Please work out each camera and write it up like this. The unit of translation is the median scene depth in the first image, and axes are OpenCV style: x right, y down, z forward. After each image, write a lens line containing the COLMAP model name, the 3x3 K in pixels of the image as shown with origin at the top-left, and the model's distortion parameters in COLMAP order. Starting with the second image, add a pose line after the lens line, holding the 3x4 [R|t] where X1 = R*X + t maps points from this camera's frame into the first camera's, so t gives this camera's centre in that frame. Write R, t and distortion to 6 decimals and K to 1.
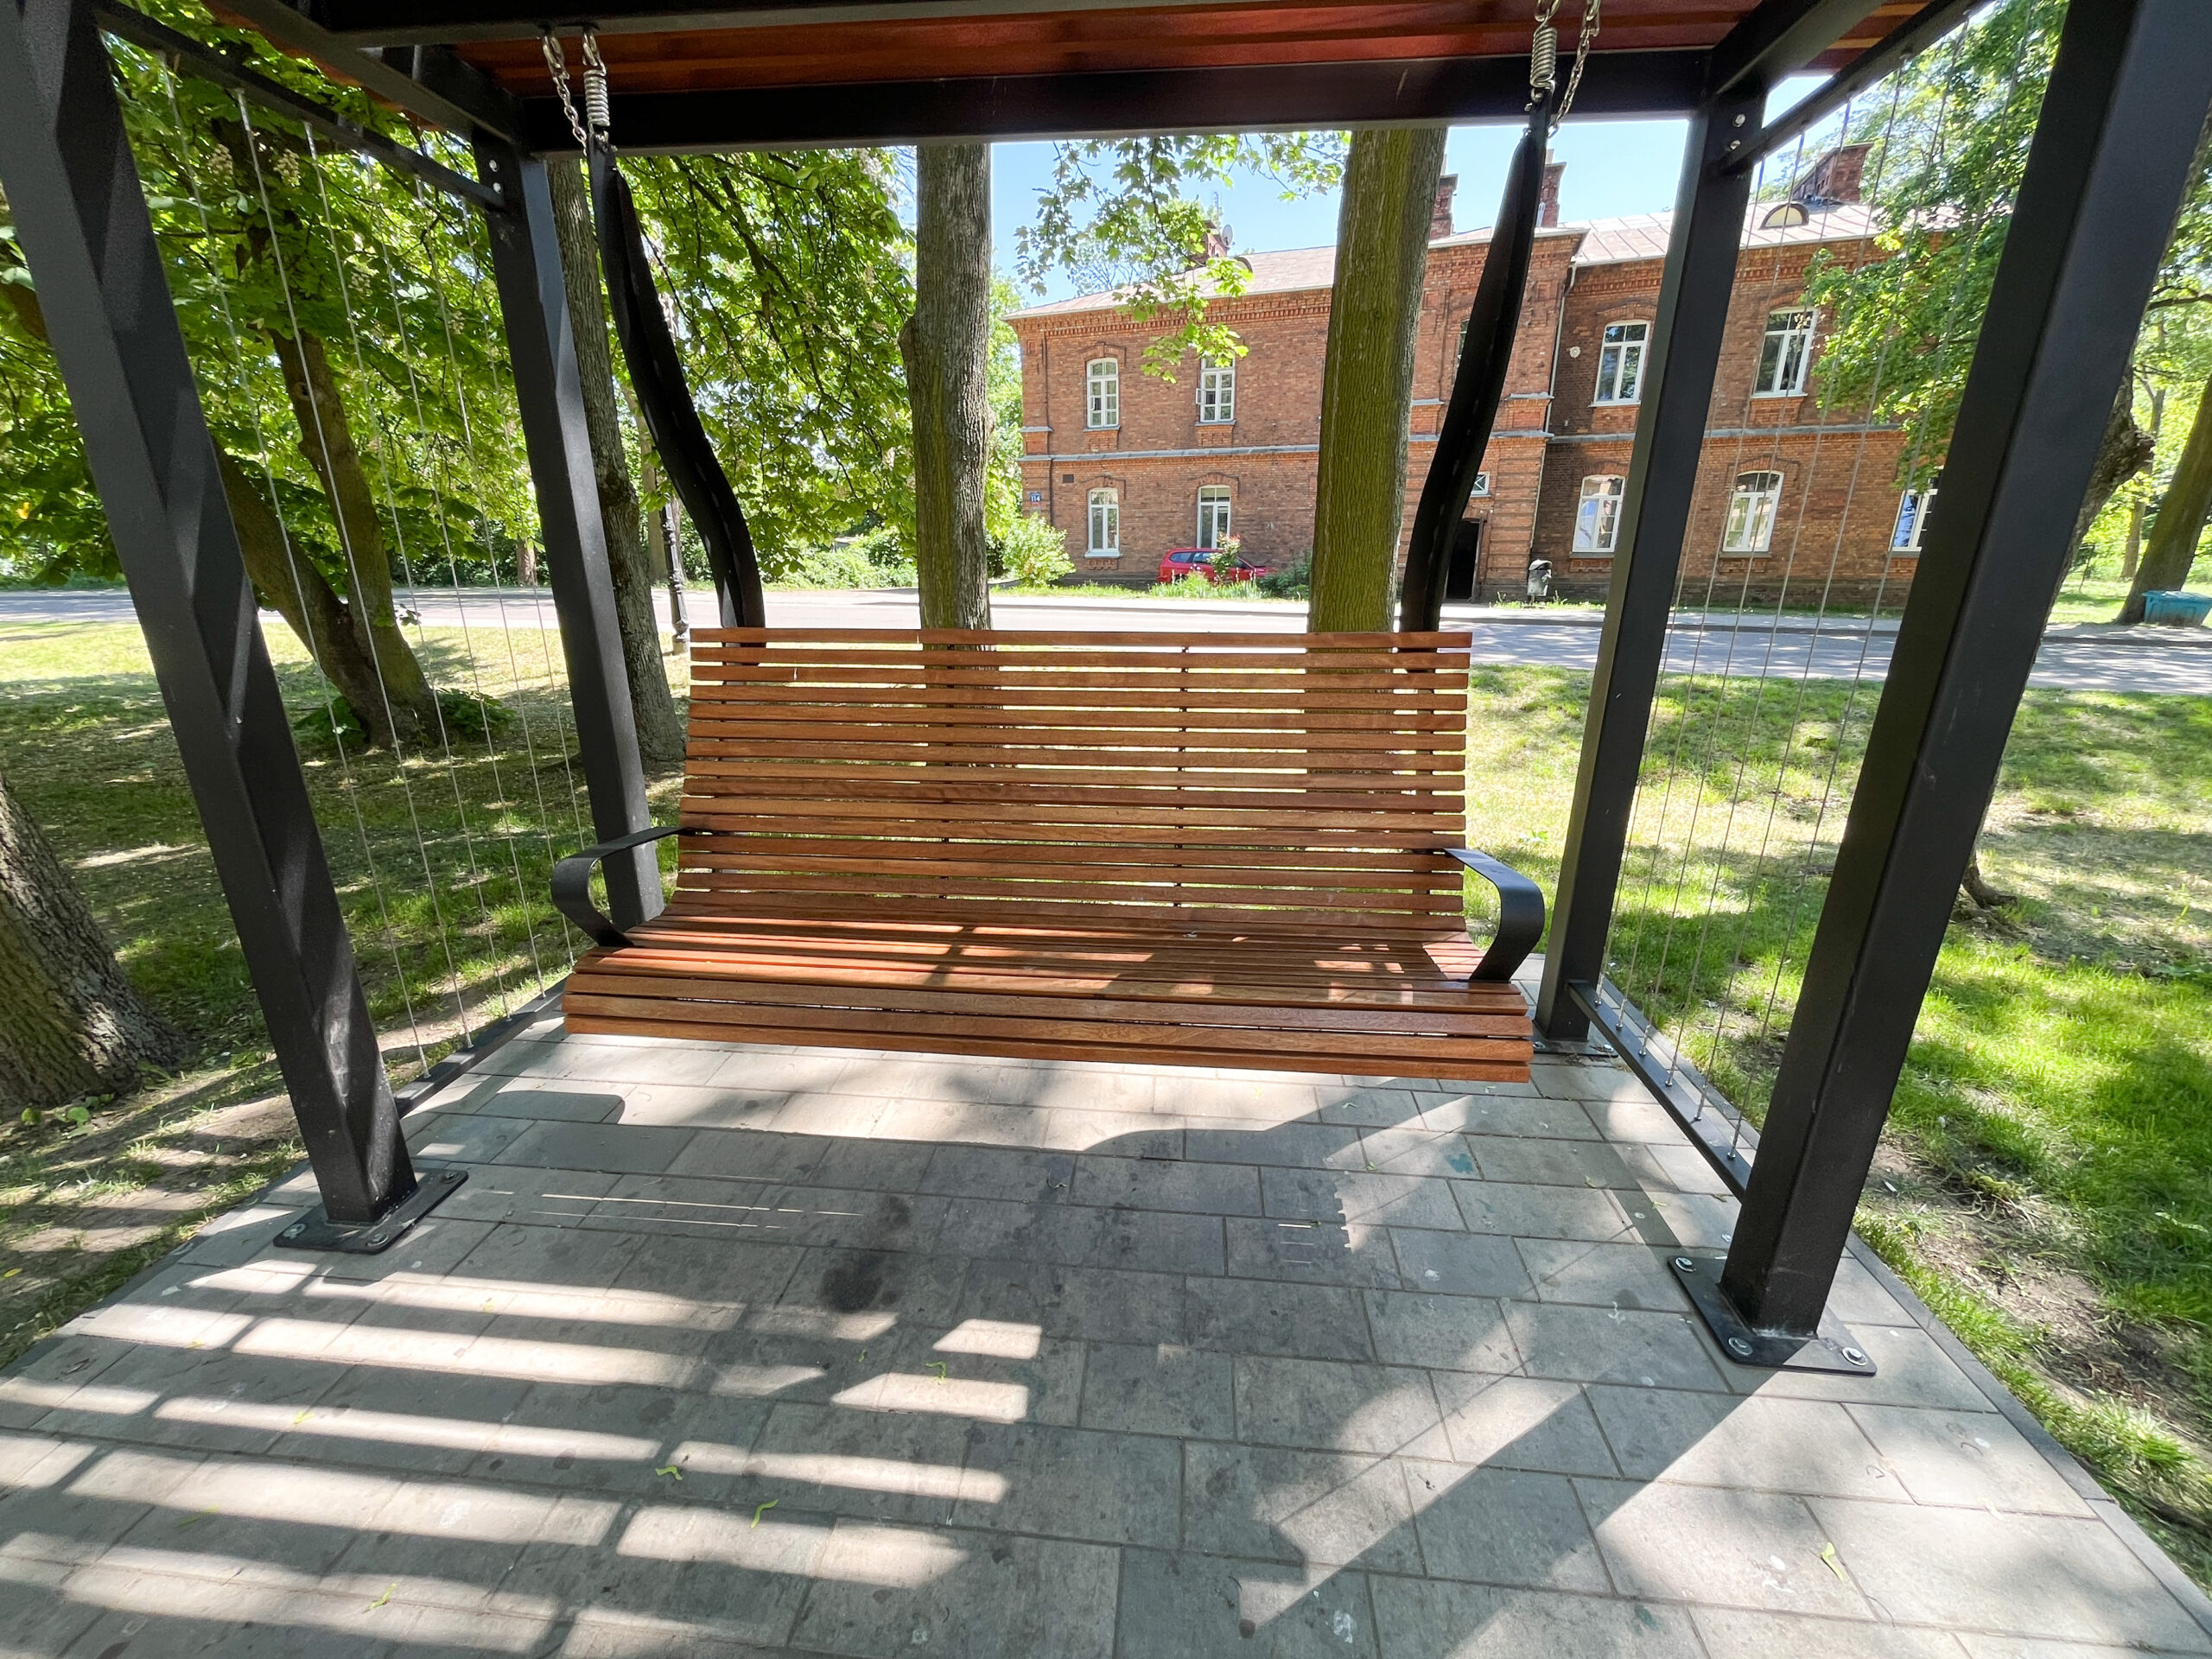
lens RADIAL K [[888.0, 0, 1108.3], [0, 888.0, 820.5], [0, 0, 1]] dist [-0.000660, -0.000006]
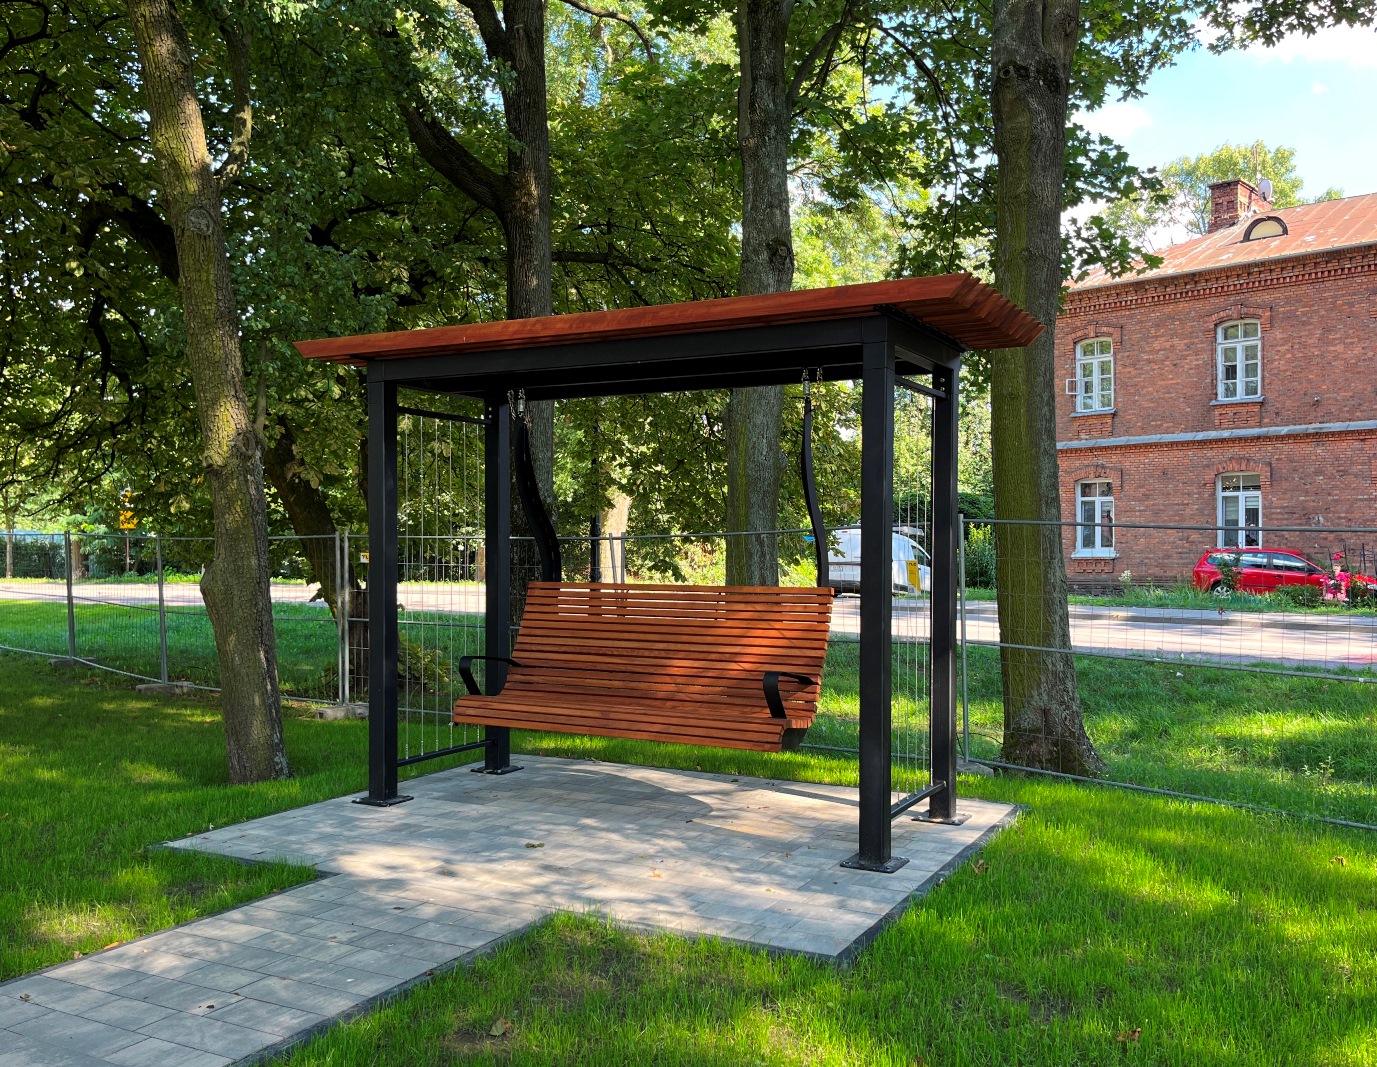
lens RADIAL K [[1214.7, 0, 687.8], [0, 1214.7, 535.9], [0, 0, 1]] dist [0.004630, 0.001395]
pose [[0.921698, -0.005857, -0.387864, 0.086658], [-0.112965, 0.952495, -0.282828, 0.043624], [0.371095, 0.304497, 0.877251, -0.128864]]
